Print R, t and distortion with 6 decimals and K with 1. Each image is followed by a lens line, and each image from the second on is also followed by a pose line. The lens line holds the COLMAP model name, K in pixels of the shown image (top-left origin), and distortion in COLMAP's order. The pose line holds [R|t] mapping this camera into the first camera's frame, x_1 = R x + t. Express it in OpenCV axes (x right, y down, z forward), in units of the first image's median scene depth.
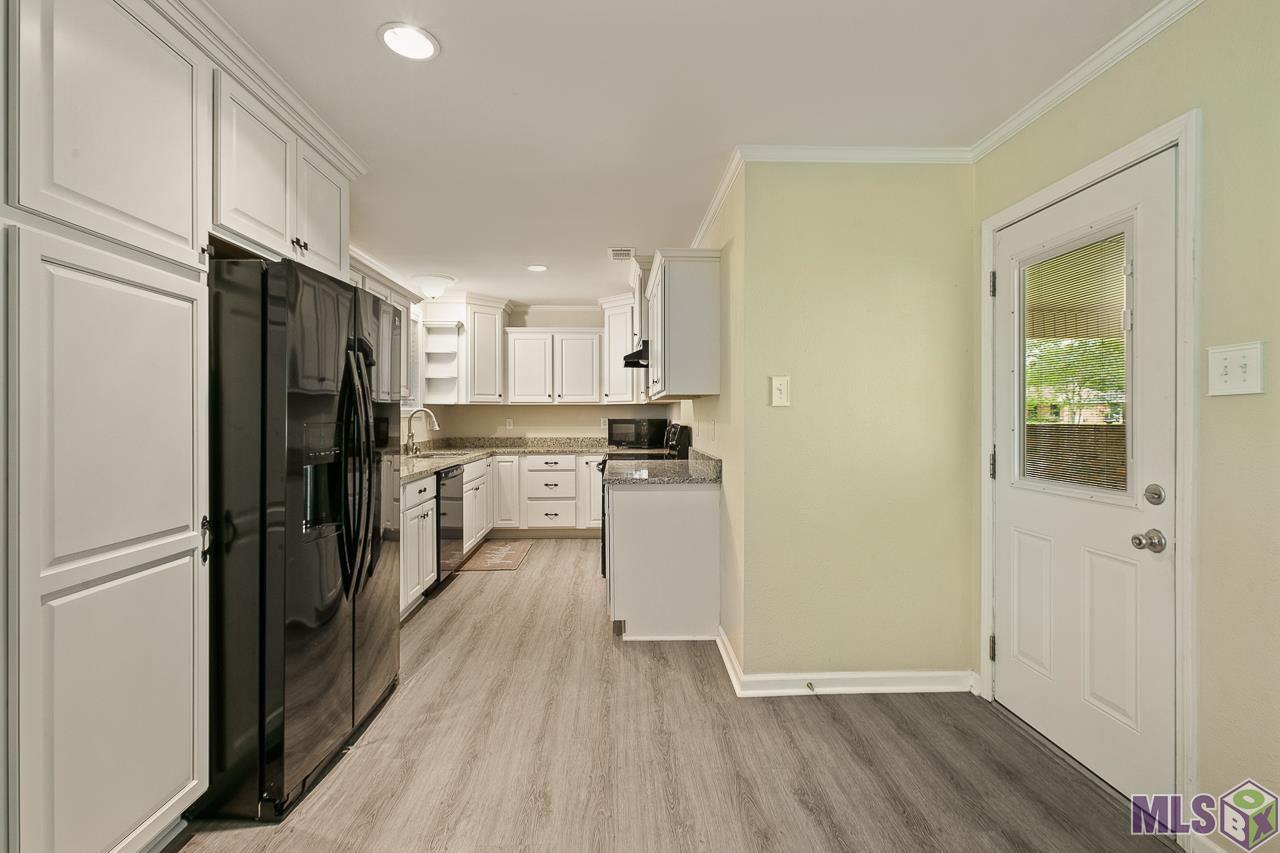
lens RADIAL K [[581.3, 0, 634.6], [0, 581.3, 418.5], [0, 0, 1]] dist [-0.001870, -0.000016]
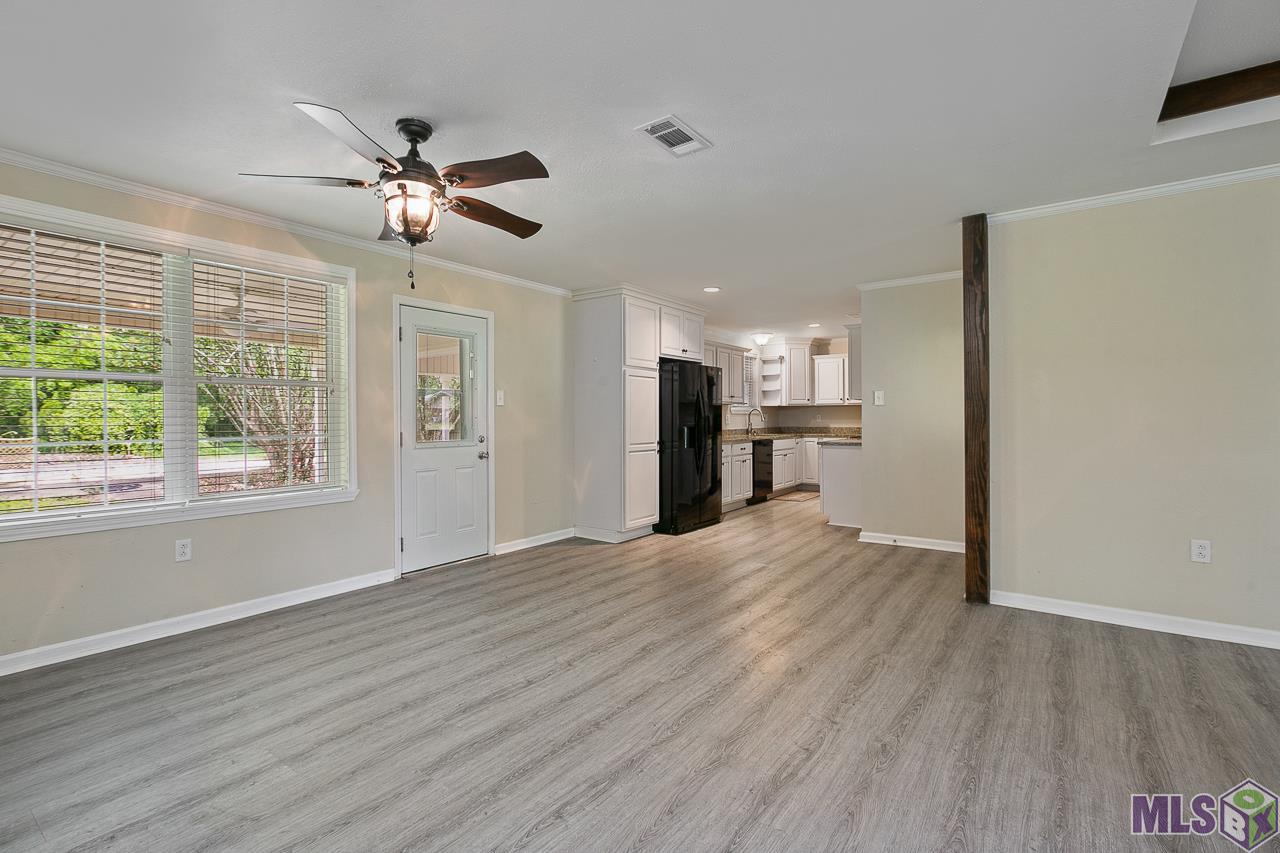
lens RADIAL K [[574.8, 0, 636.4], [0, 574.8, 419.0], [0, 0, 1]] dist [-0.000193, 0.000236]
pose [[0.784586, -0.000990, -0.620019, 0.378283], [0.000731, 1.000000, -0.000672, 0.013460], [0.620019, 0.000074, 0.784587, -0.520991]]
